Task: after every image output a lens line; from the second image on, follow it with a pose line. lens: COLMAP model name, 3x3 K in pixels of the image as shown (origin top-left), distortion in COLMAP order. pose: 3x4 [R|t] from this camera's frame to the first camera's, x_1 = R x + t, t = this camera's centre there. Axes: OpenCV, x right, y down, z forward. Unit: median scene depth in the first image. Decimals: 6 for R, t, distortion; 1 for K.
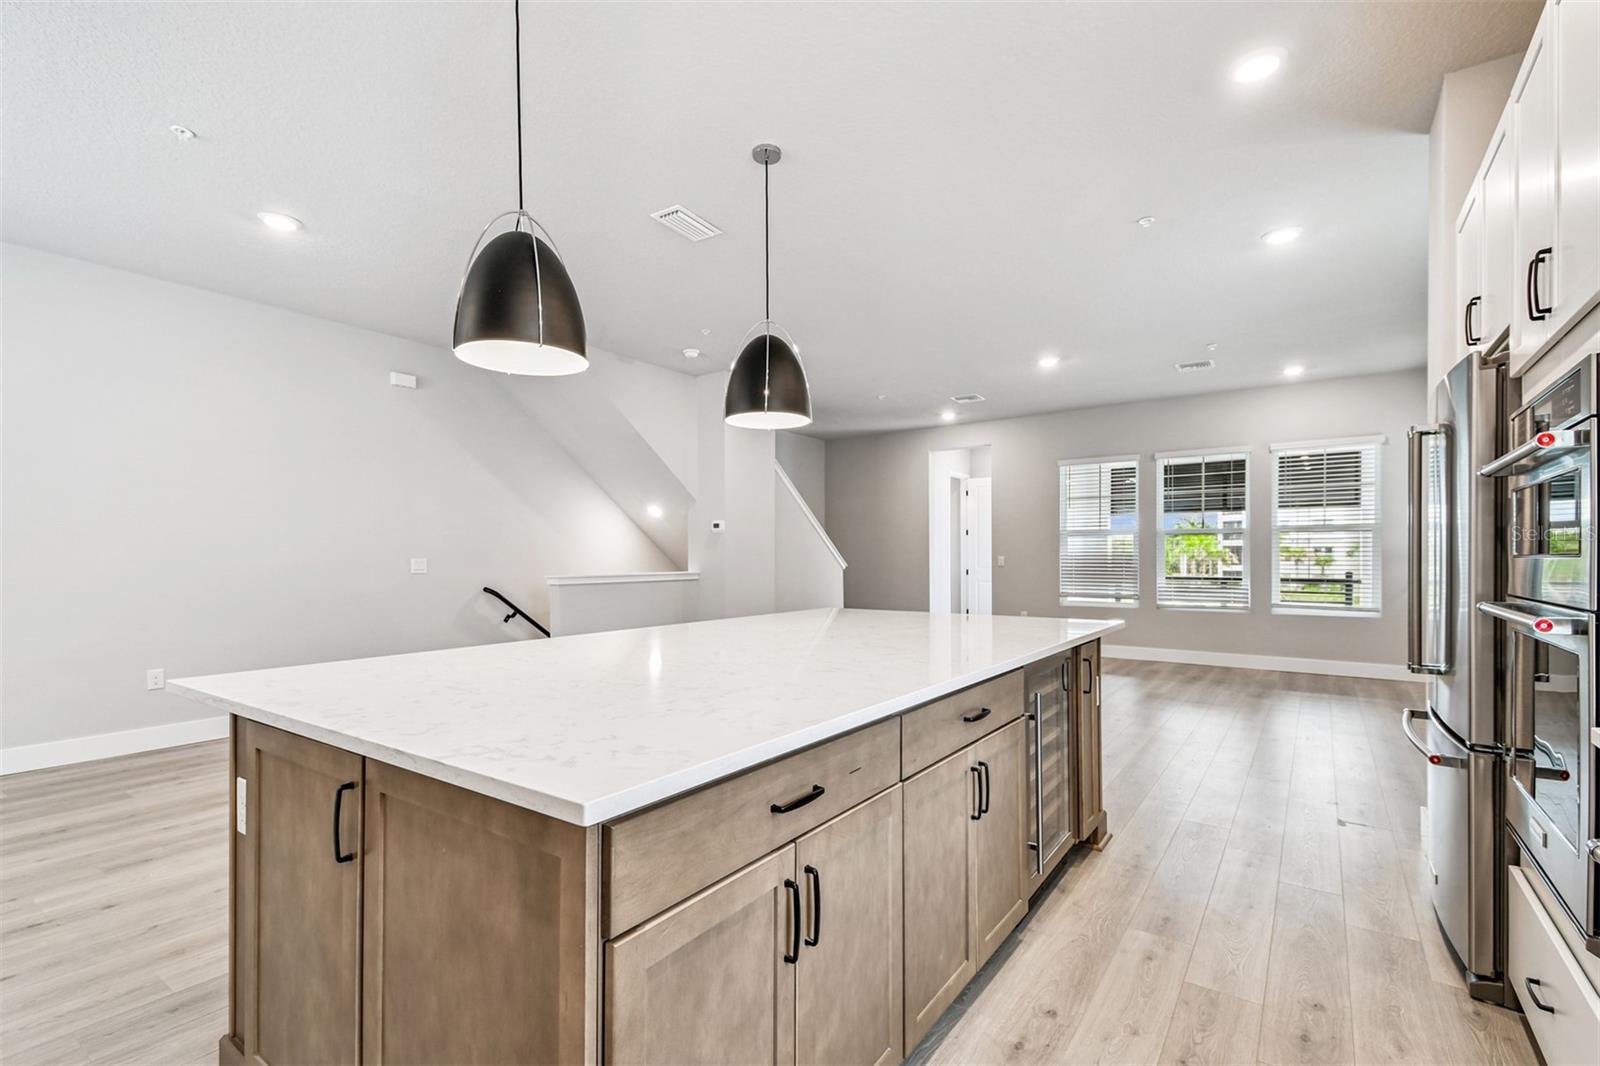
lens RADIAL K [[711.1, 0, 783.6], [0, 711.1, 555.8], [0, 0, 1]] dist [0.050625, -0.021354]
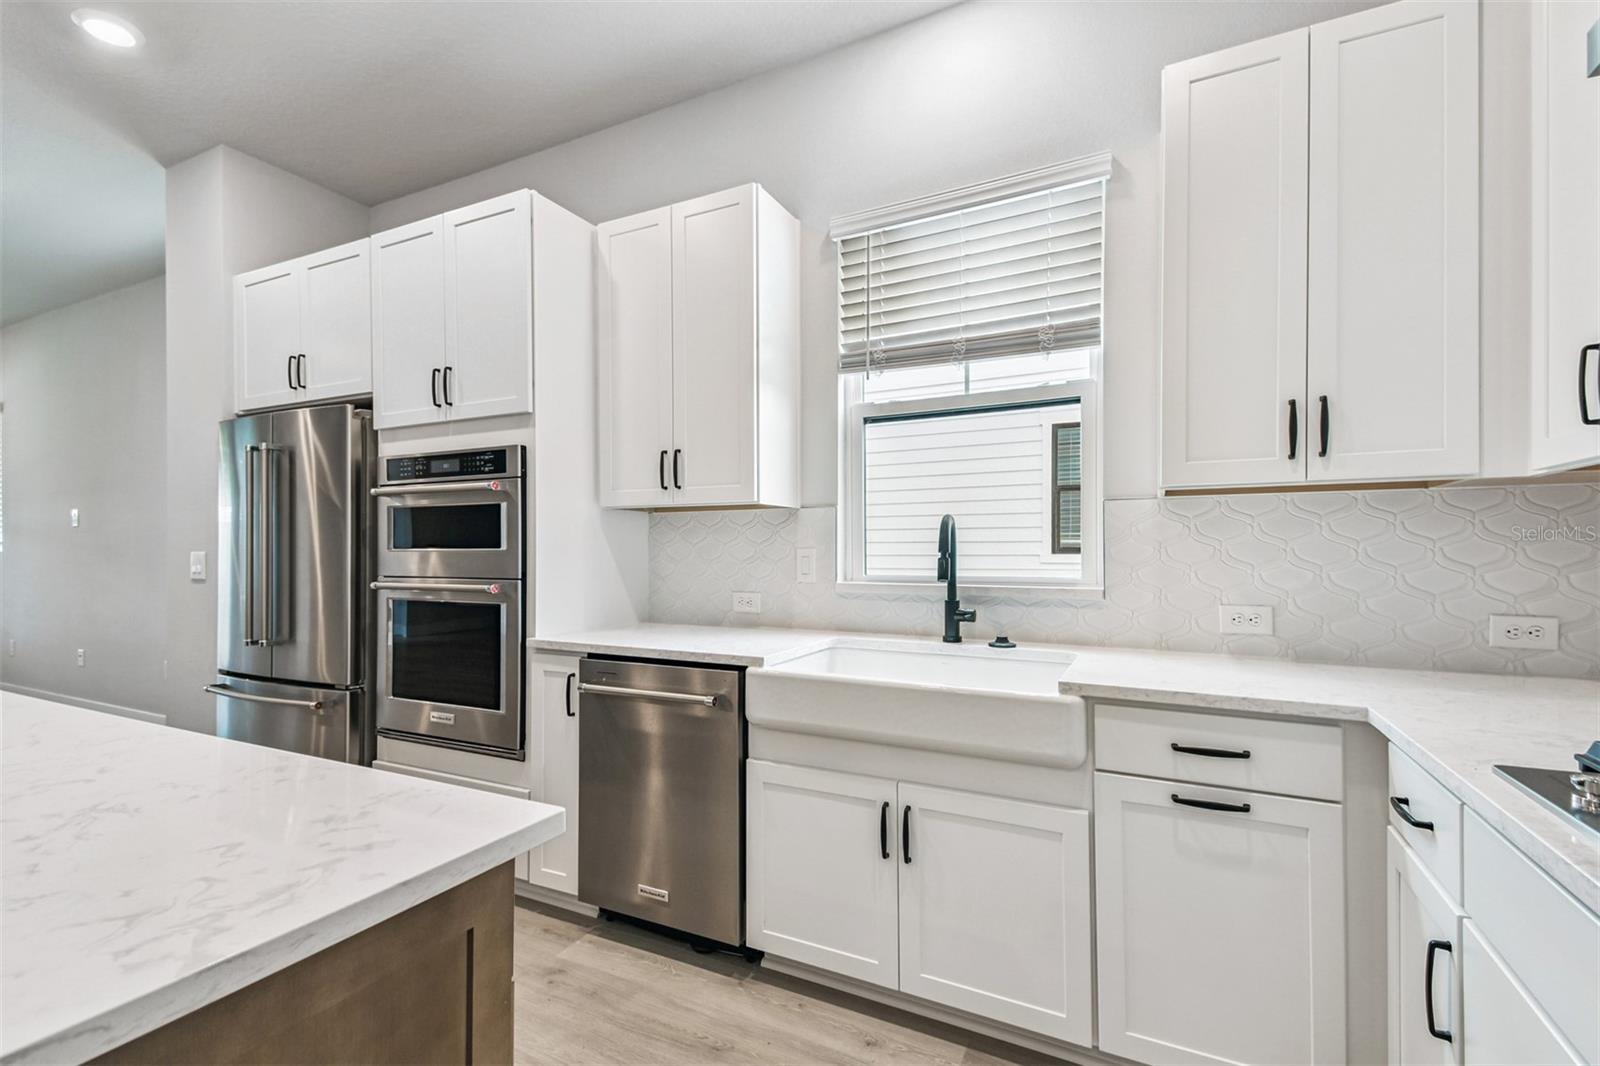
lens RADIAL K [[711.1, 0, 800.2], [0, 711.1, 544.9], [0, 0, 1]] dist [0.050625, -0.021354]
pose [[-0.164973, 0.009064, 0.986256, -0.139210], [-0.001142, 0.999955, -0.009381, 0.000400], [-0.986297, -0.002674, -0.164955, 0.092433]]
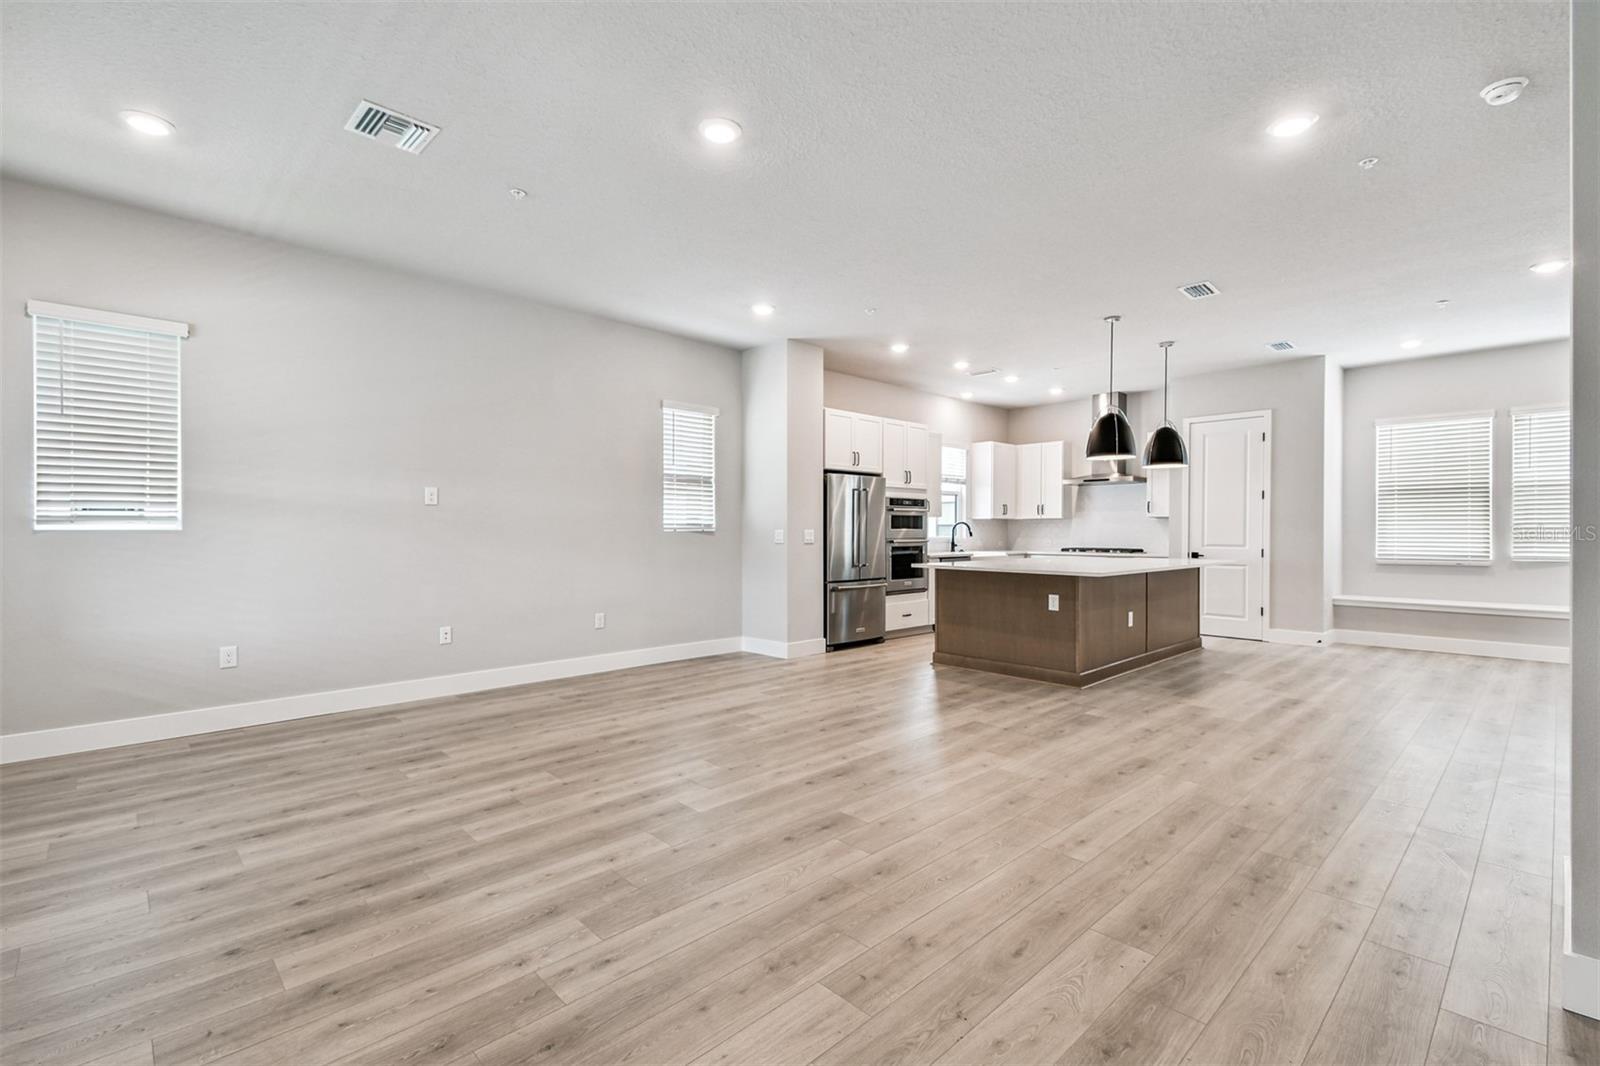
lens RADIAL K [[711.1, 0, 786.4], [0, 711.1, 535.0], [0, 0, 1]] dist [0.050625, -0.021354]
pose [[-0.983824, -0.000370, 0.179135, 0.190841], [0.000557, 0.999987, 0.005127, 0.002385], [-0.179135, 0.005144, -0.983811, 1.198372]]
